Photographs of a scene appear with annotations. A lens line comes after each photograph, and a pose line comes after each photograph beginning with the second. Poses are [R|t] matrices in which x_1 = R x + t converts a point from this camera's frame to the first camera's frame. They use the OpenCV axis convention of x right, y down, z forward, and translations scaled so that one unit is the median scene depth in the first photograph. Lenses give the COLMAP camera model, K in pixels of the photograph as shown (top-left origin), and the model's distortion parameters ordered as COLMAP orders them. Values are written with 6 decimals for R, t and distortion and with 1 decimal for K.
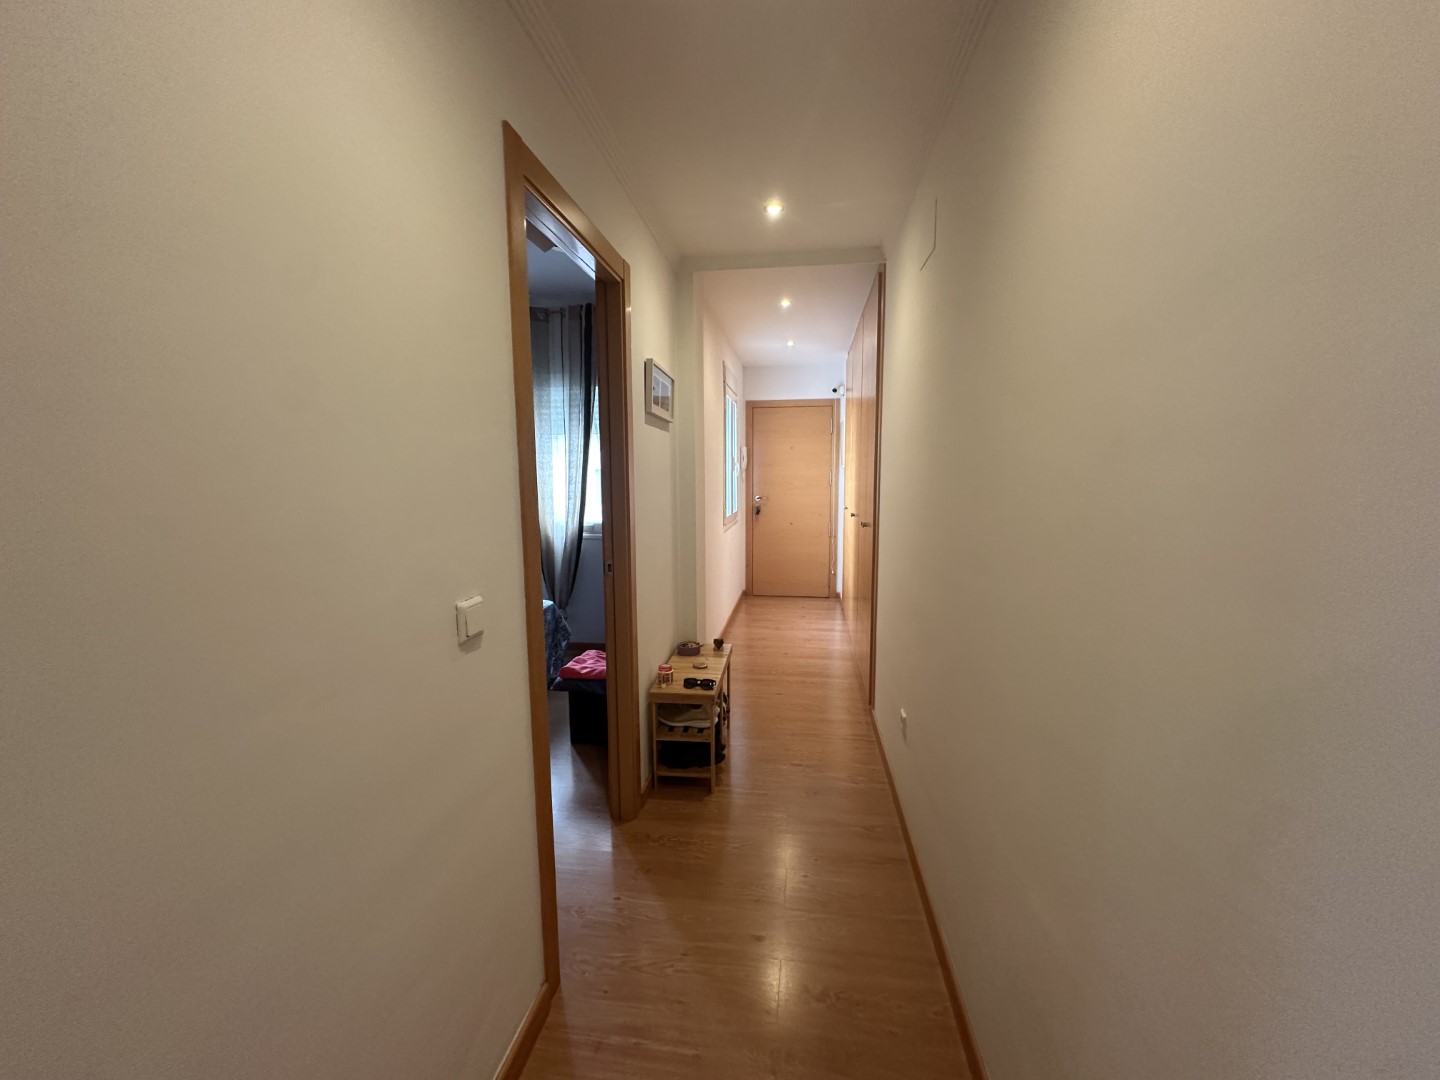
lens RADIAL K [[571.3, 0, 716.7], [0, 571.3, 534.4], [0, 0, 1]] dist [-0.002131, 0.001408]
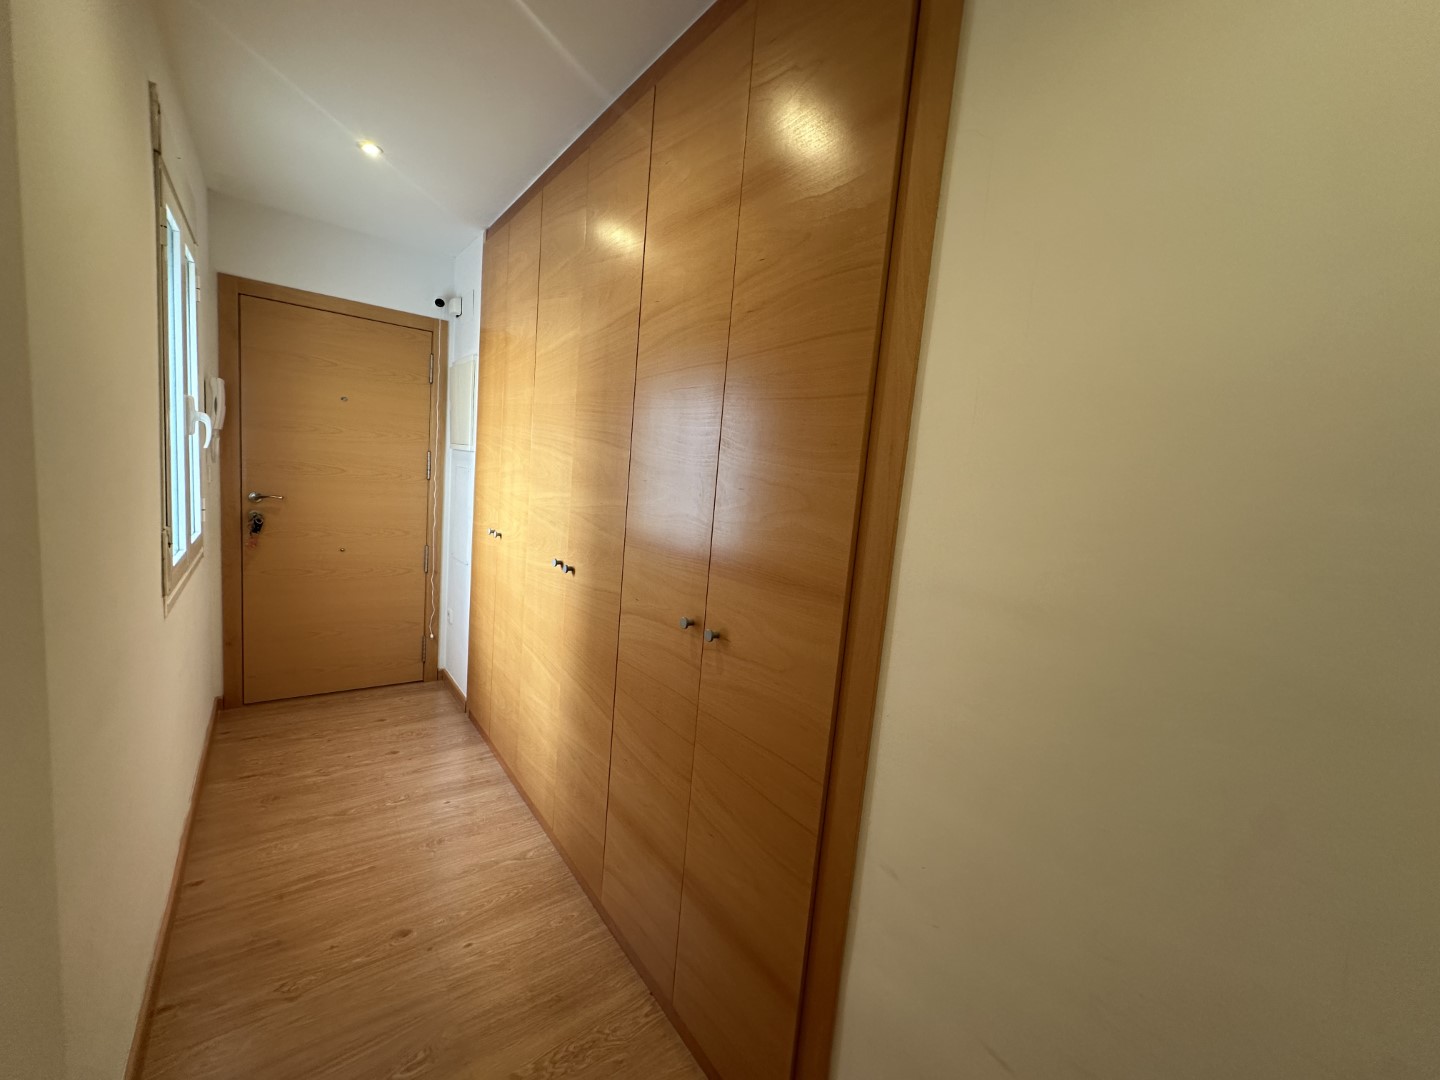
lens RADIAL K [[571.3, 0, 721.8], [0, 571.3, 538.6], [0, 0, 1]] dist [-0.002131, 0.001408]
pose [[0.690808, -0.020225, 0.722756, -0.002059], [-0.006596, 0.999391, 0.034271, -0.049978], [-0.723009, -0.028442, 0.690253, 0.419126]]
